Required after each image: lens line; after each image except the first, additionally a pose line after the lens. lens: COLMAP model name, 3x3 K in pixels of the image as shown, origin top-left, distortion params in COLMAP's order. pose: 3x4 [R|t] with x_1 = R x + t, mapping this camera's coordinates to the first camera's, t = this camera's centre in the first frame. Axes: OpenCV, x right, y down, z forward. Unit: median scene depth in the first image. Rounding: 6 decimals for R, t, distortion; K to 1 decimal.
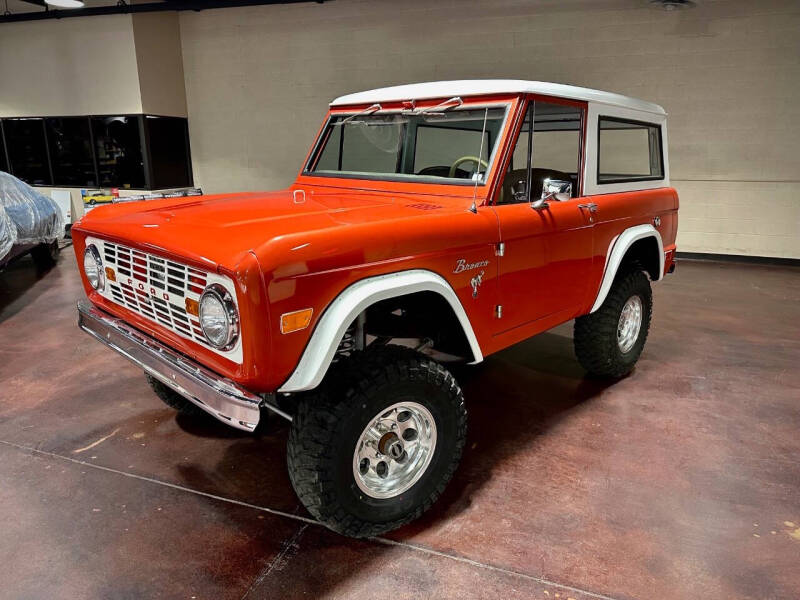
lens RADIAL K [[564.5, 0, 398.2], [0, 564.5, 297.8], [0, 0, 1]] dist [0.043356, -0.047712]
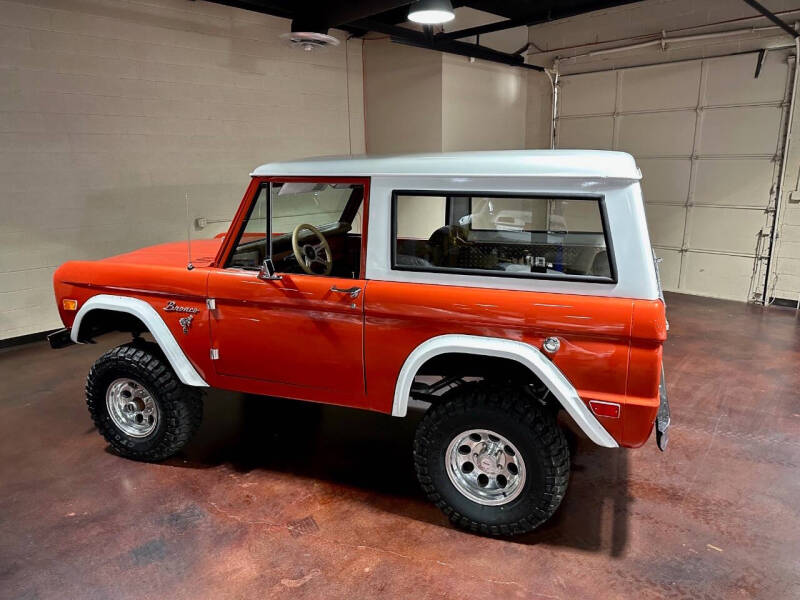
lens RADIAL K [[564.5, 0, 405.8], [0, 564.5, 297.0], [0, 0, 1]] dist [0.043356, -0.047712]
pose [[0.386134, 0.220632, -0.895669, 1.210477], [-0.211156, 0.966334, 0.147007, -0.310937], [0.897950, 0.132362, 0.419722, 0.721231]]
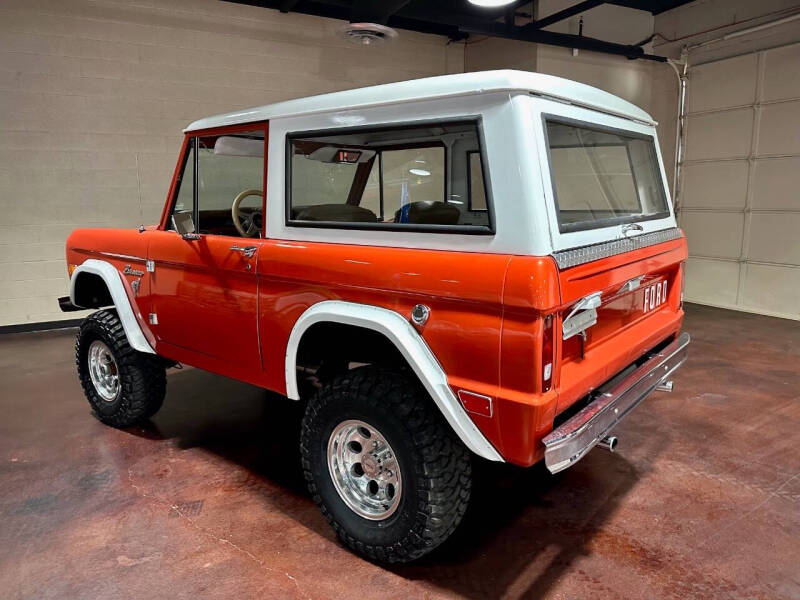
lens RADIAL K [[564.5, 0, 399.1], [0, 564.5, 292.7], [0, 0, 1]] dist [0.043356, -0.047712]
pose [[0.074798, 0.173916, -0.981916, 1.190333], [-0.228967, 0.961362, 0.152834, -0.283219], [0.970556, 0.213394, 0.111729, 1.163677]]
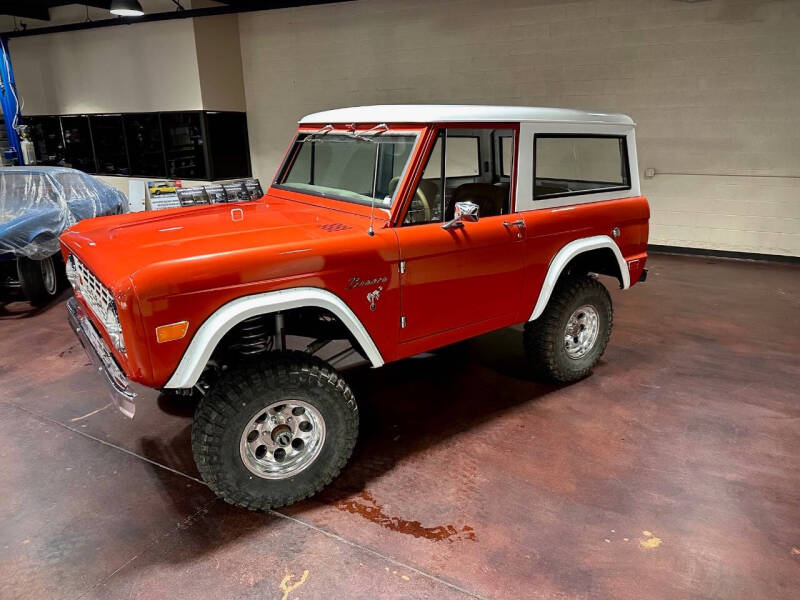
lens RADIAL K [[564.5, 0, 399.4], [0, 564.5, 303.1], [0, 0, 1]] dist [0.043356, -0.047712]
pose [[0.988225, 0.035085, -0.148928, 0.288158], [-0.028421, 0.998507, 0.046646, -0.055613], [0.150342, -0.041864, 0.987747, -0.083697]]
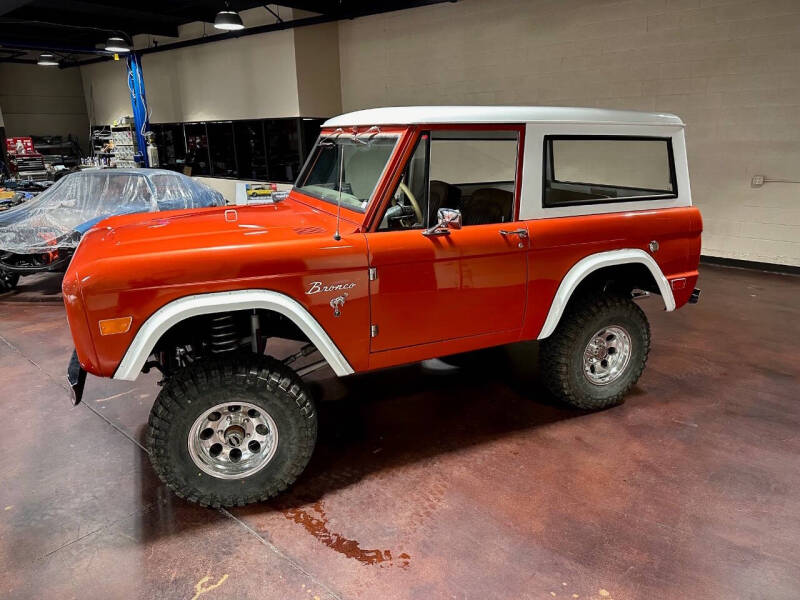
lens RADIAL K [[564.5, 0, 398.9], [0, 564.5, 302.2], [0, 0, 1]] dist [0.043356, -0.047712]
pose [[0.931919, 0.088190, -0.351781, 0.510847], [-0.076350, 0.995953, 0.047418, -0.072846], [0.354539, -0.017332, 0.934881, 0.015357]]
